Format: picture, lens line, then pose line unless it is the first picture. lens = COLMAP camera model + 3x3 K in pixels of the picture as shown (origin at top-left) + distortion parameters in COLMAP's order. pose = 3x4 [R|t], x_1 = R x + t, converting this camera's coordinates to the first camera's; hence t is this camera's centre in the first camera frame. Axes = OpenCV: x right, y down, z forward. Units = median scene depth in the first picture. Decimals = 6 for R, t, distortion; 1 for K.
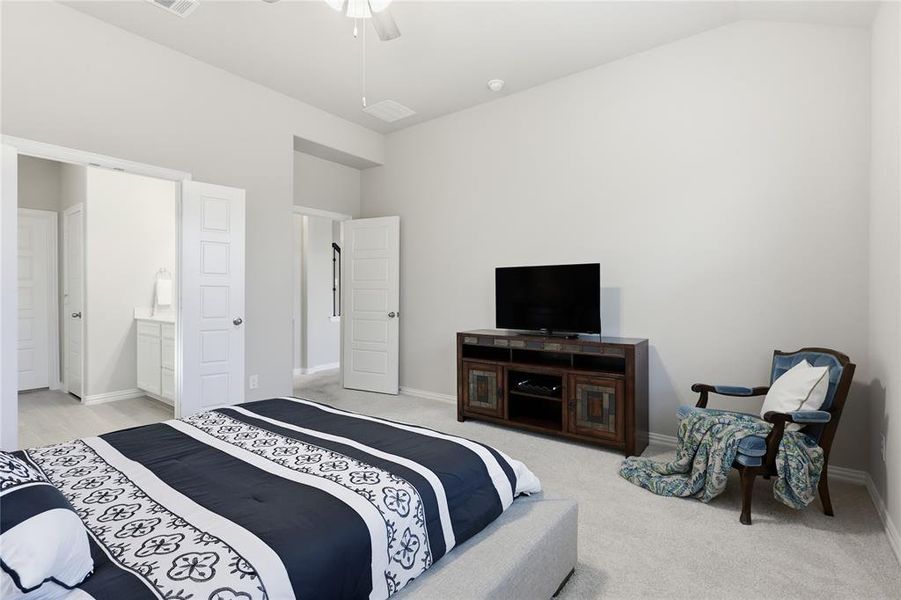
lens RADIAL K [[422.2, 0, 453.2], [0, 422.2, 299.8], [0, 0, 1]] dist [0.000367, 0.000933]
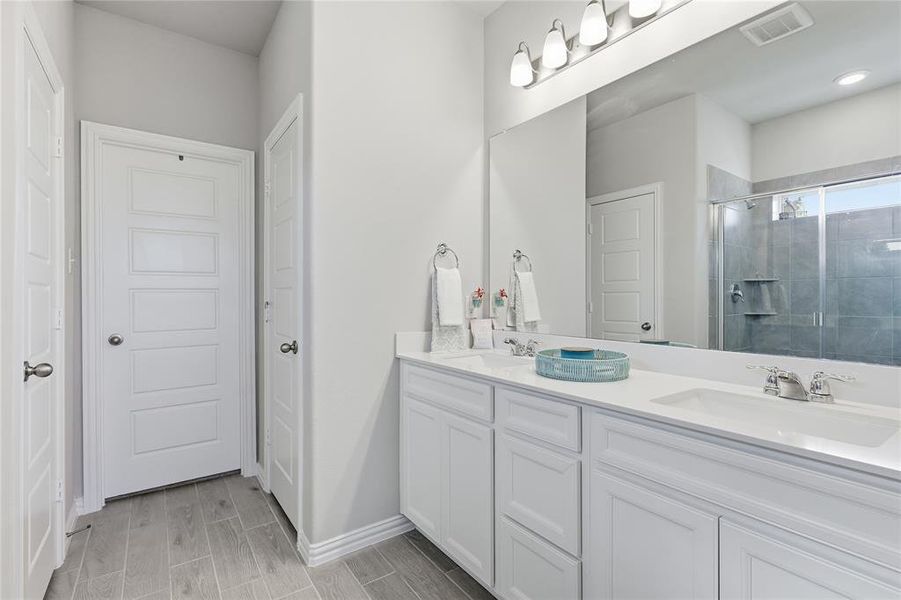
lens RADIAL K [[422.2, 0, 452.2], [0, 422.2, 297.6], [0, 0, 1]] dist [0.000367, 0.000933]
pose [[0.953004, -0.005921, -0.302901, -0.559739], [0.001935, 0.999908, -0.013458, -0.010968], [0.302953, 0.012239, 0.952927, 0.592510]]
